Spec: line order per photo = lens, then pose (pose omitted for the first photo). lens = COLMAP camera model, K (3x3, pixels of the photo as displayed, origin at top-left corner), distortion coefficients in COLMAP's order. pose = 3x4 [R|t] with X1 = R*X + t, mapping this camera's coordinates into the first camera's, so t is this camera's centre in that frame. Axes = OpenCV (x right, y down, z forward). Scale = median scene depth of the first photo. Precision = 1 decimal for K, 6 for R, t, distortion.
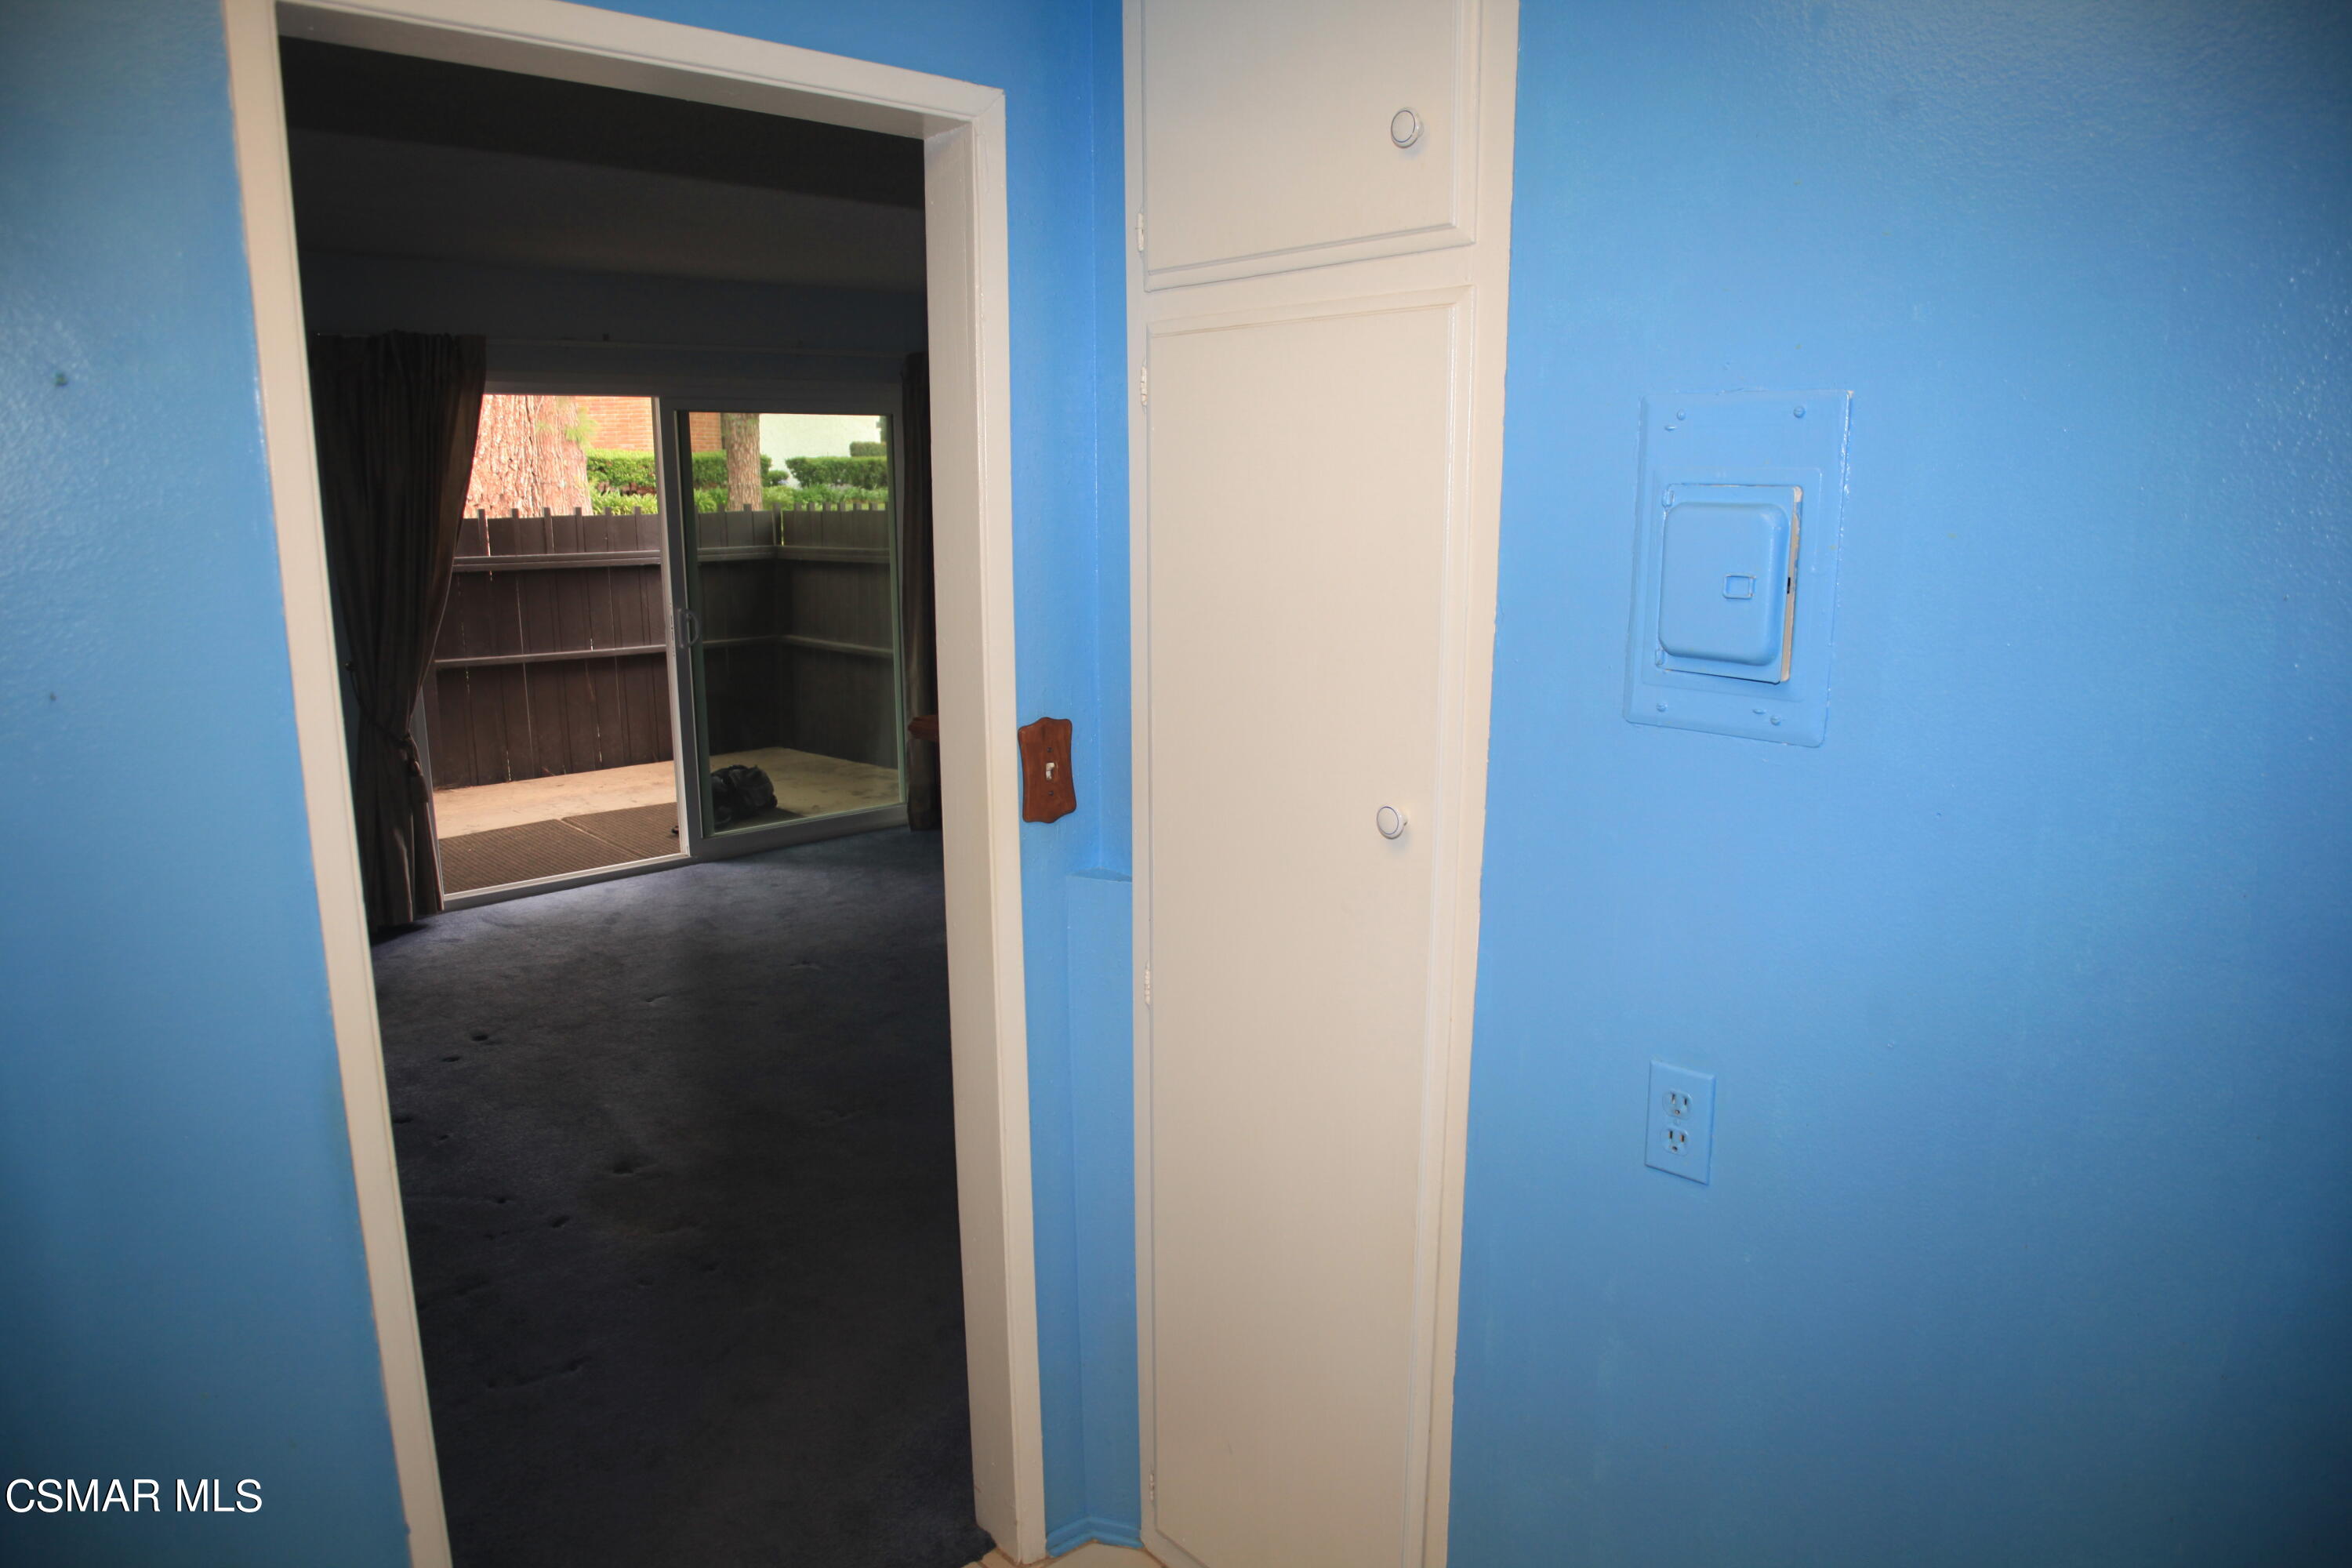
lens RADIAL K [[1497.8, 0, 1175.6], [0, 1497.8, 786.9], [0, 0, 1]] dist [-0.105310, 0.057308]
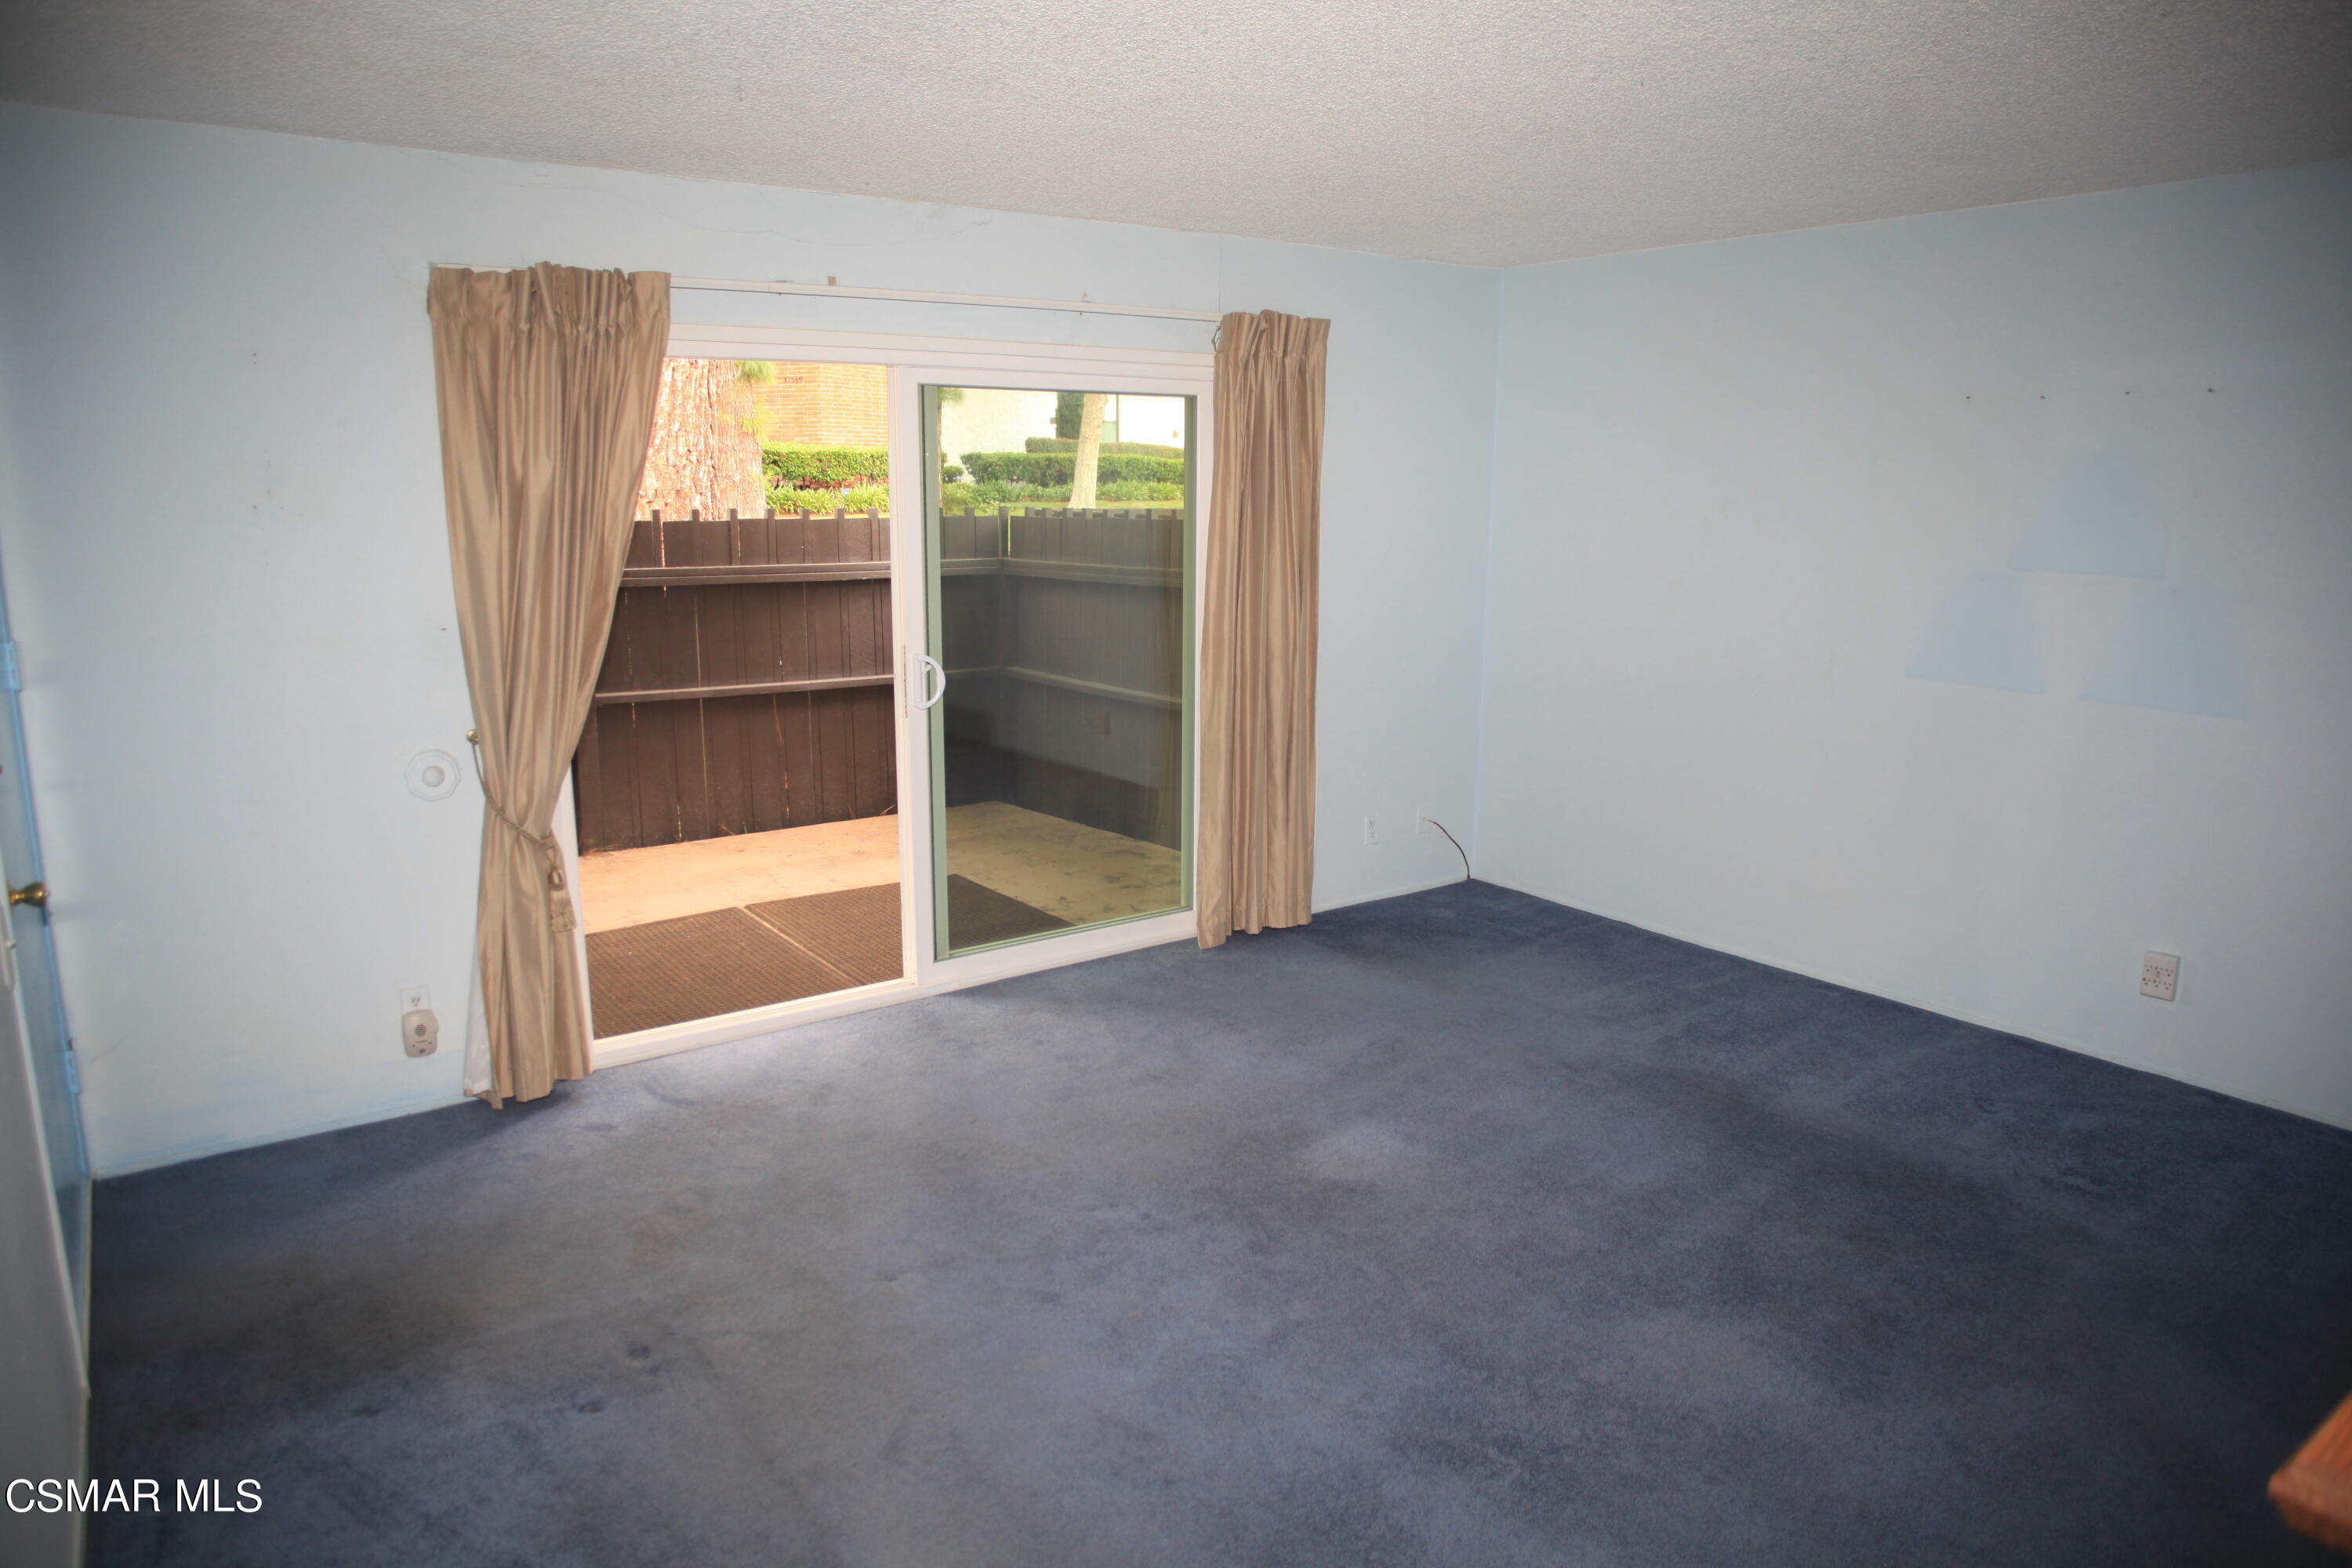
lens RADIAL K [[1497.8, 0, 1175.6], [0, 1497.8, 786.9], [0, 0, 1]] dist [-0.105310, 0.057308]
pose [[0.994734, 0.030396, -0.097878, -0.092865], [-0.030389, 0.999537, 0.001569, -0.041987], [0.097880, 0.001414, 0.995197, 0.192821]]
